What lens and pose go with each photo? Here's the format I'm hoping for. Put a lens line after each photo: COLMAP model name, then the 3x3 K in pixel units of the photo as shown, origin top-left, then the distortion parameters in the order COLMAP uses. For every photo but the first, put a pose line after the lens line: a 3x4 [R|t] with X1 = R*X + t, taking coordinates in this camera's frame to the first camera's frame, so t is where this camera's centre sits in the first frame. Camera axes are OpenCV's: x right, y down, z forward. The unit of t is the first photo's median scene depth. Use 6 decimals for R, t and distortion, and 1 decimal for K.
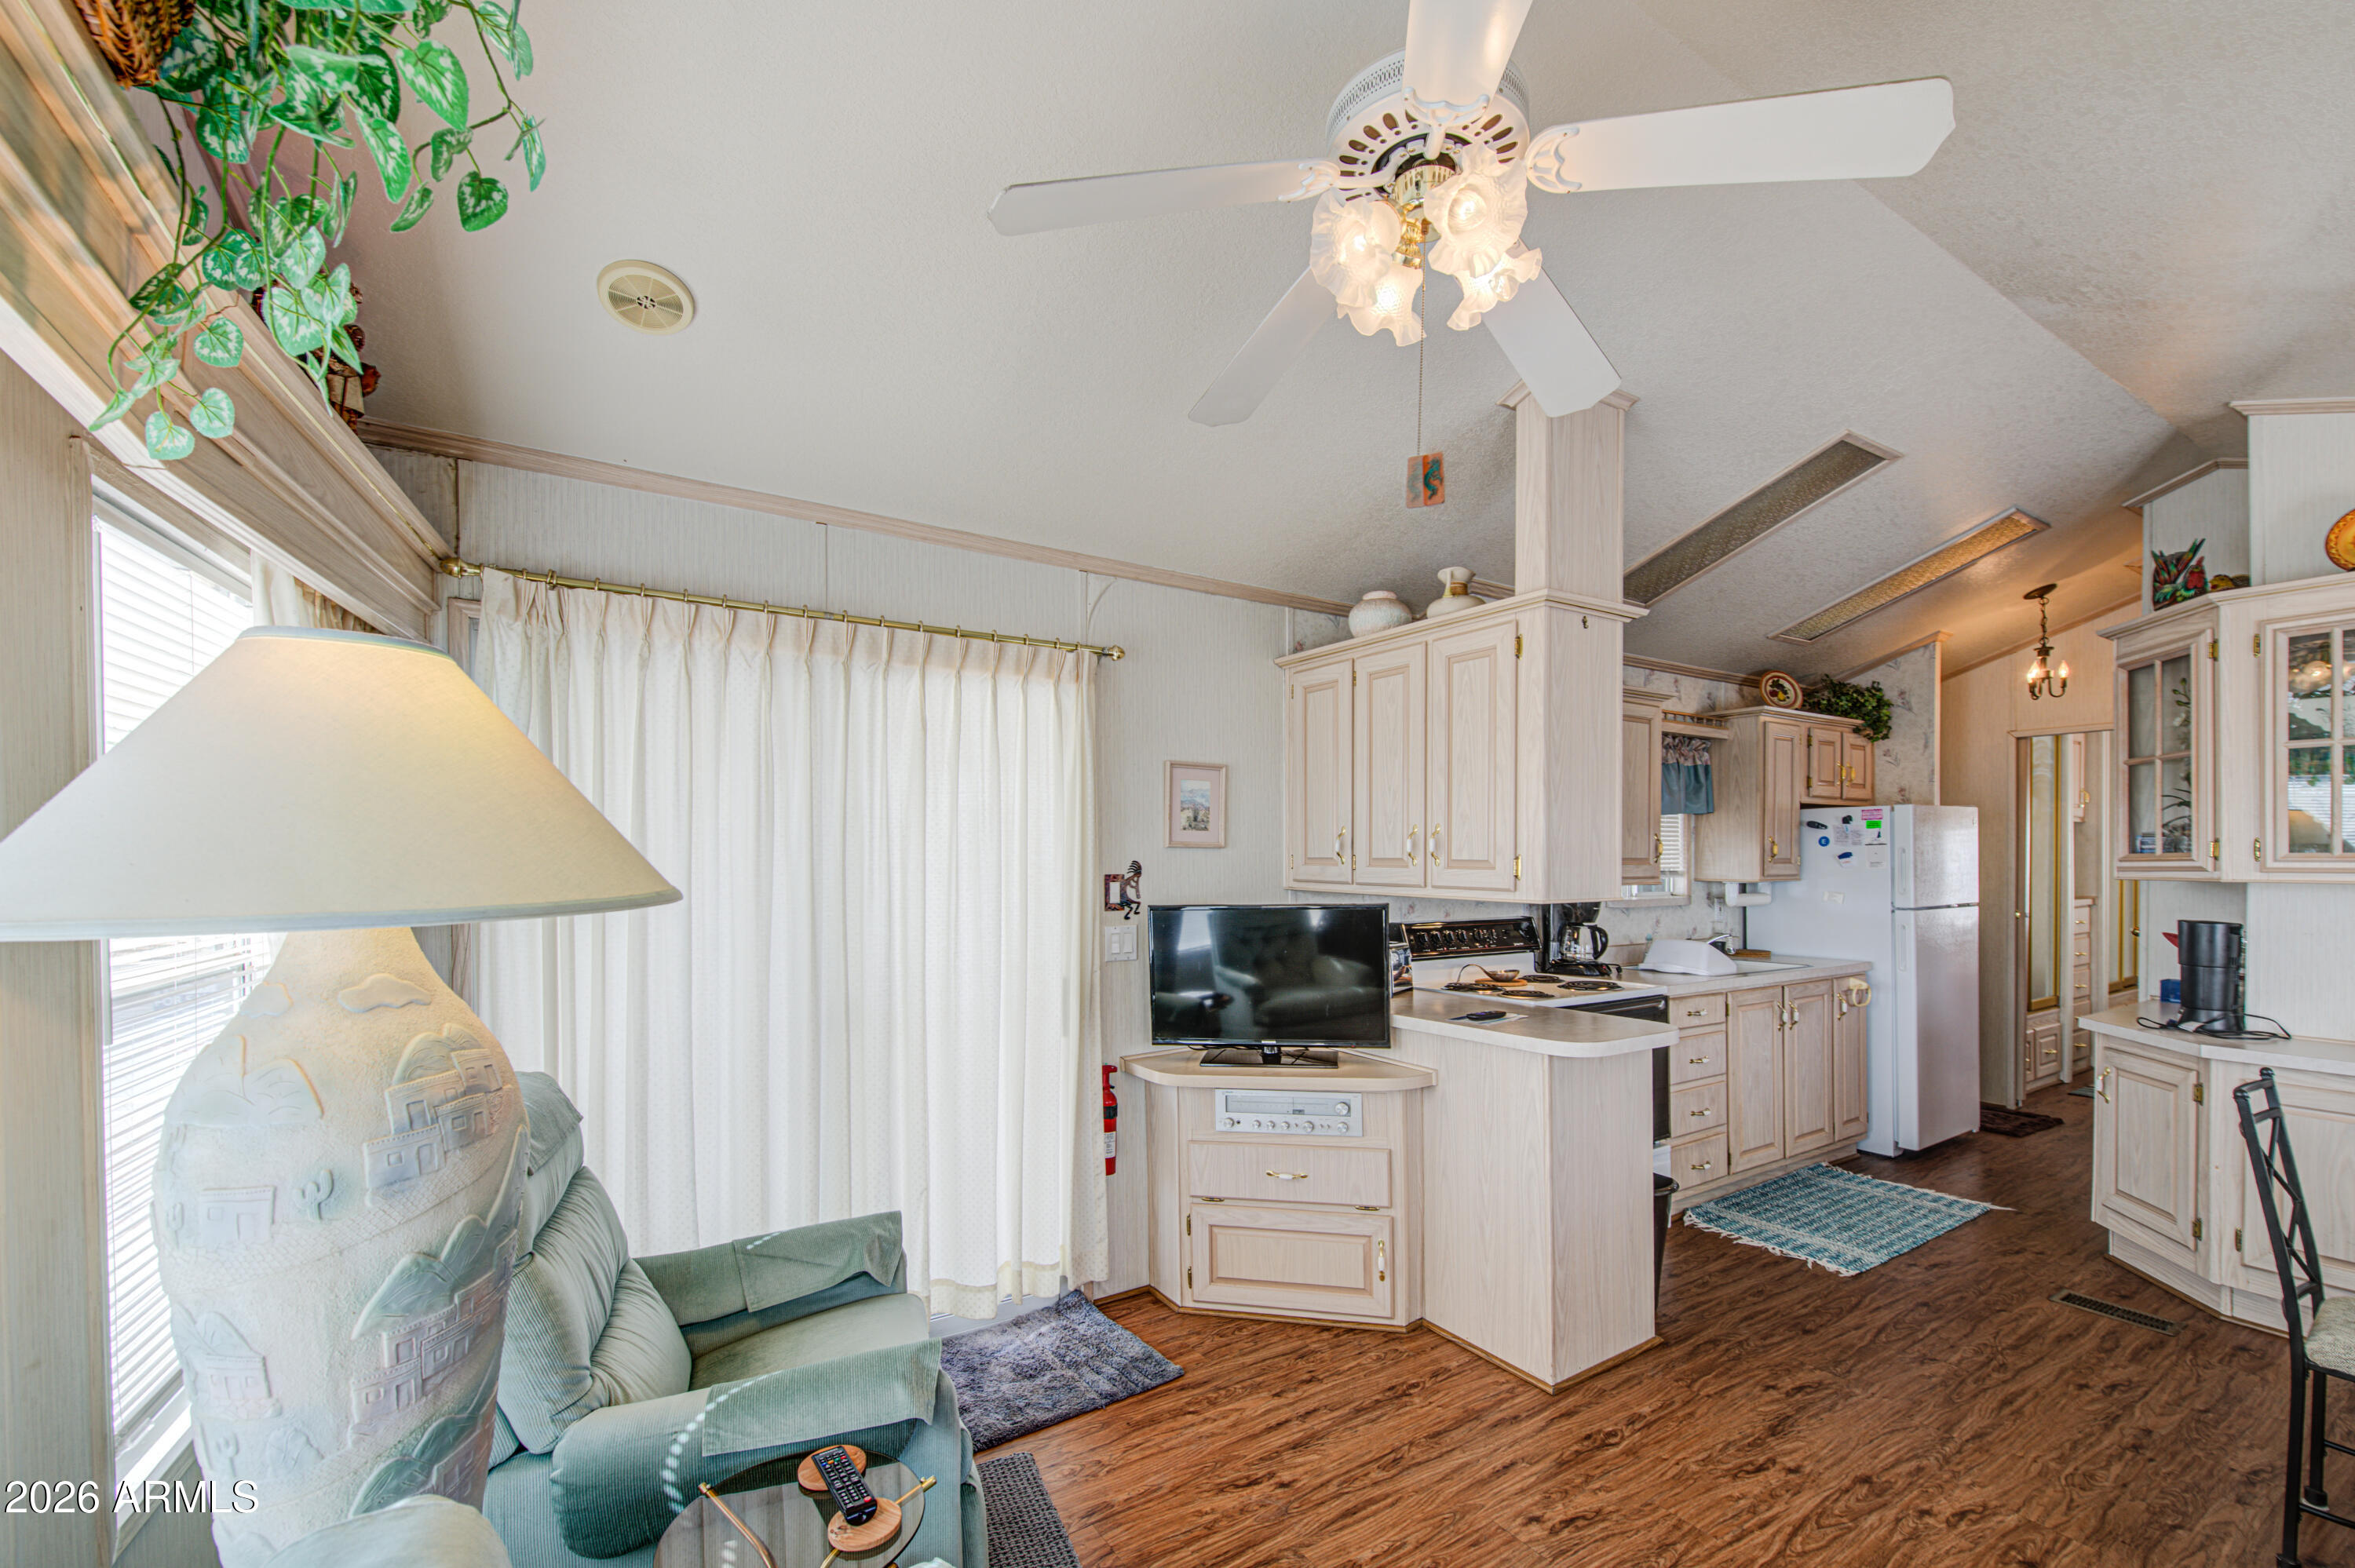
lens RADIAL K [[985.0, 0, 1212.5], [0, 985.0, 870.2], [0, 0, 1]] dist [0.000429, -0.000275]
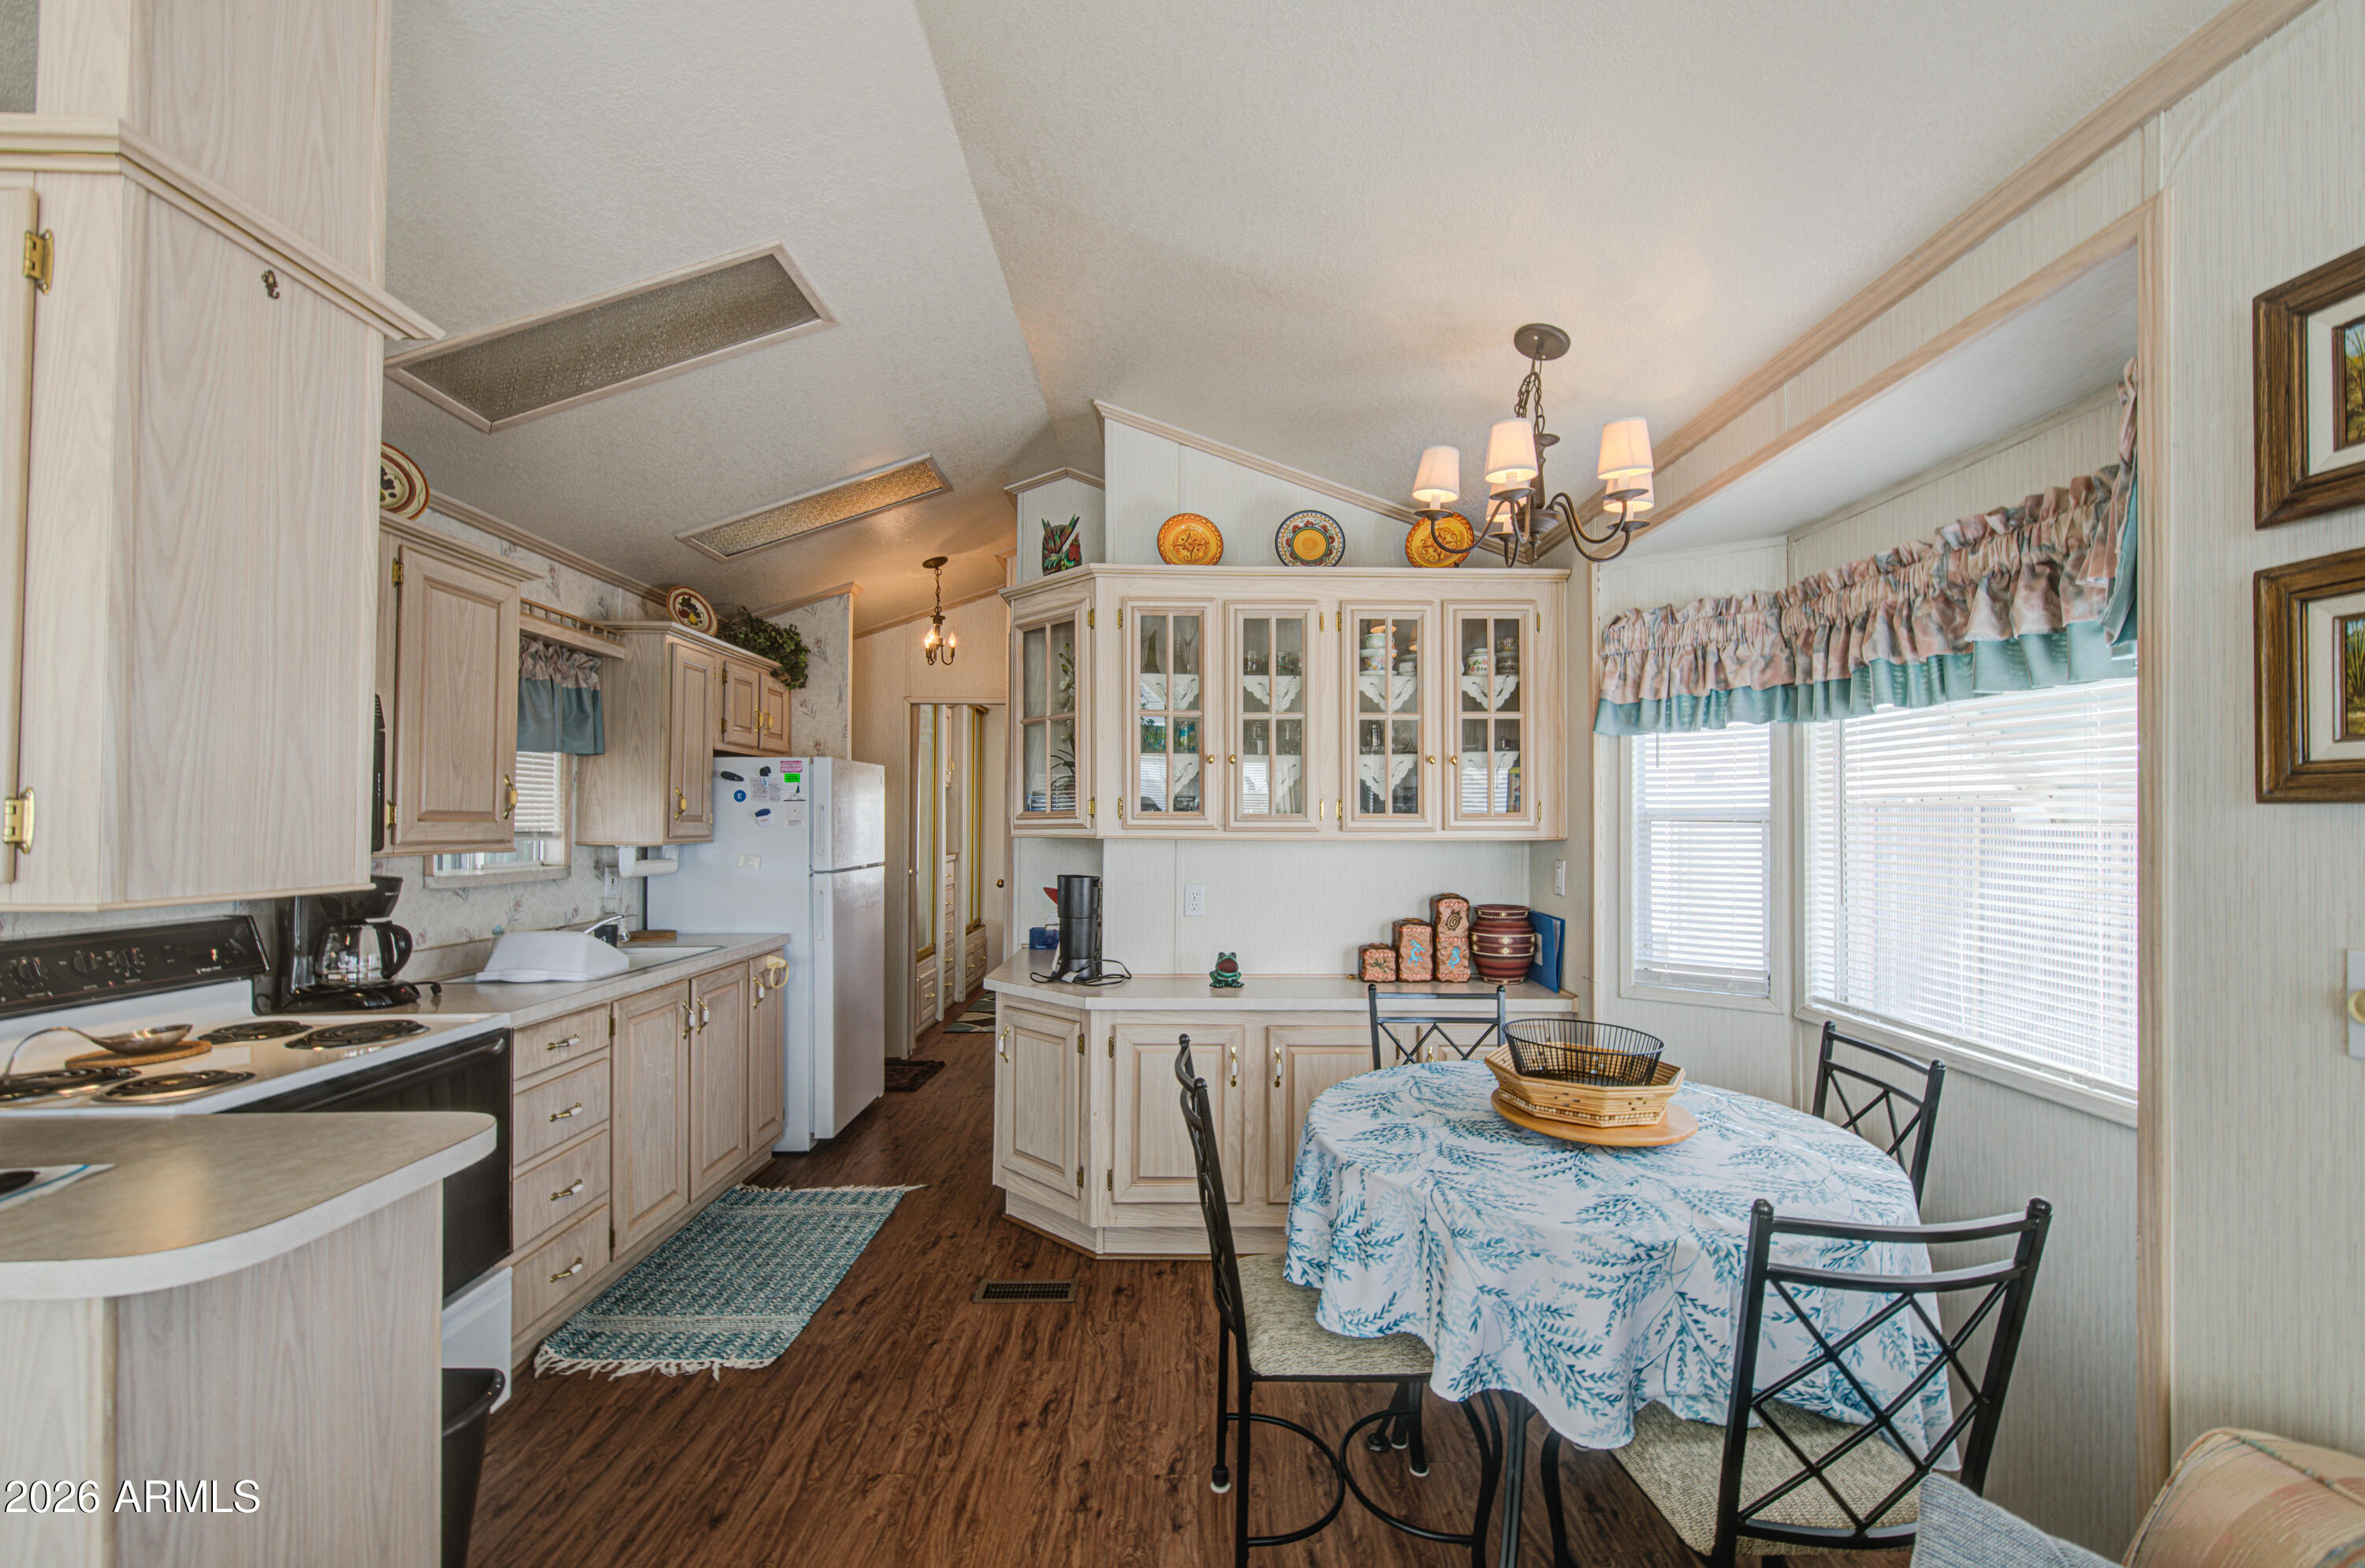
lens RADIAL K [[968.0, 0, 1191.2], [0, 968.0, 794.4], [0, 0, 1]] dist [0.005280, -0.004230]
pose [[0.542423, 0.025907, 0.839706, 0.143433], [0.005901, 0.999382, -0.034645, 0.000902], [-0.840085, 0.023747, 0.541935, 0.242952]]
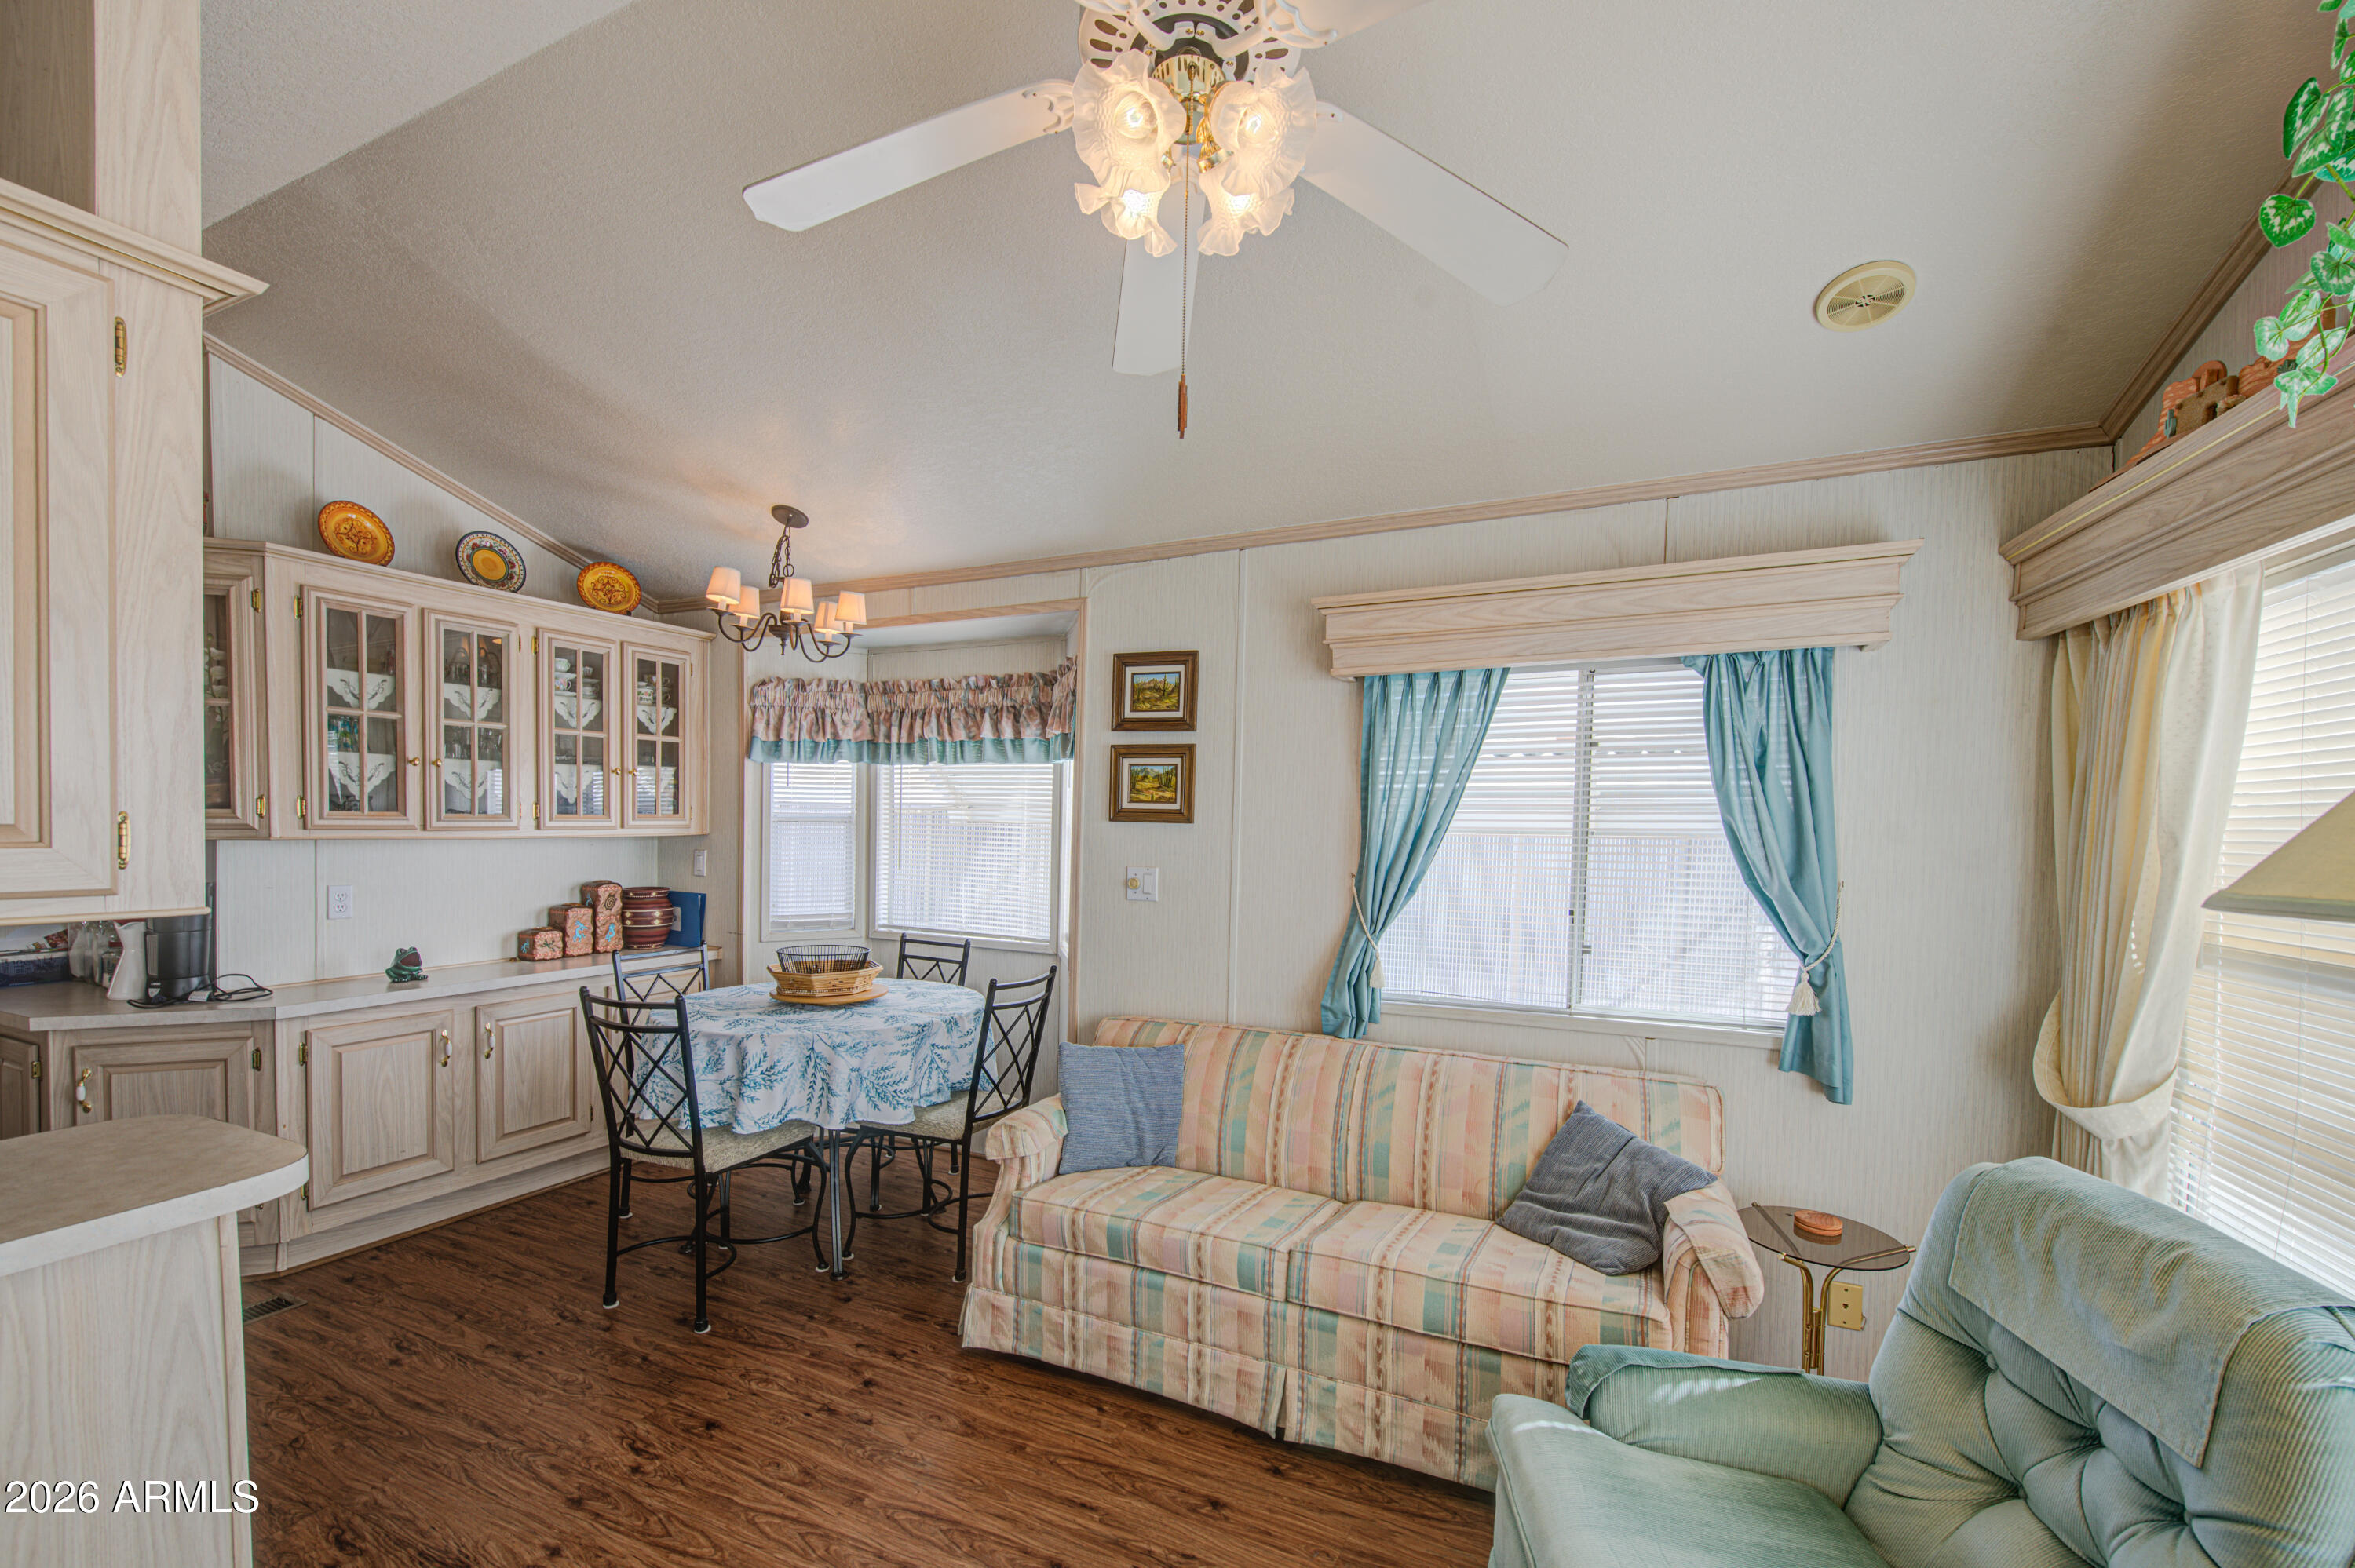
lens RADIAL K [[1016.0, 0, 1196.0], [0, 1016.0, 836.1], [0, 0, 1]] dist [0.000928, -0.000373]
pose [[-0.513100, -0.019457, 0.858108, -0.223573], [-0.000552, 0.999750, 0.022338, -0.010142], [-0.858329, 0.010988, -0.512983, 0.501908]]
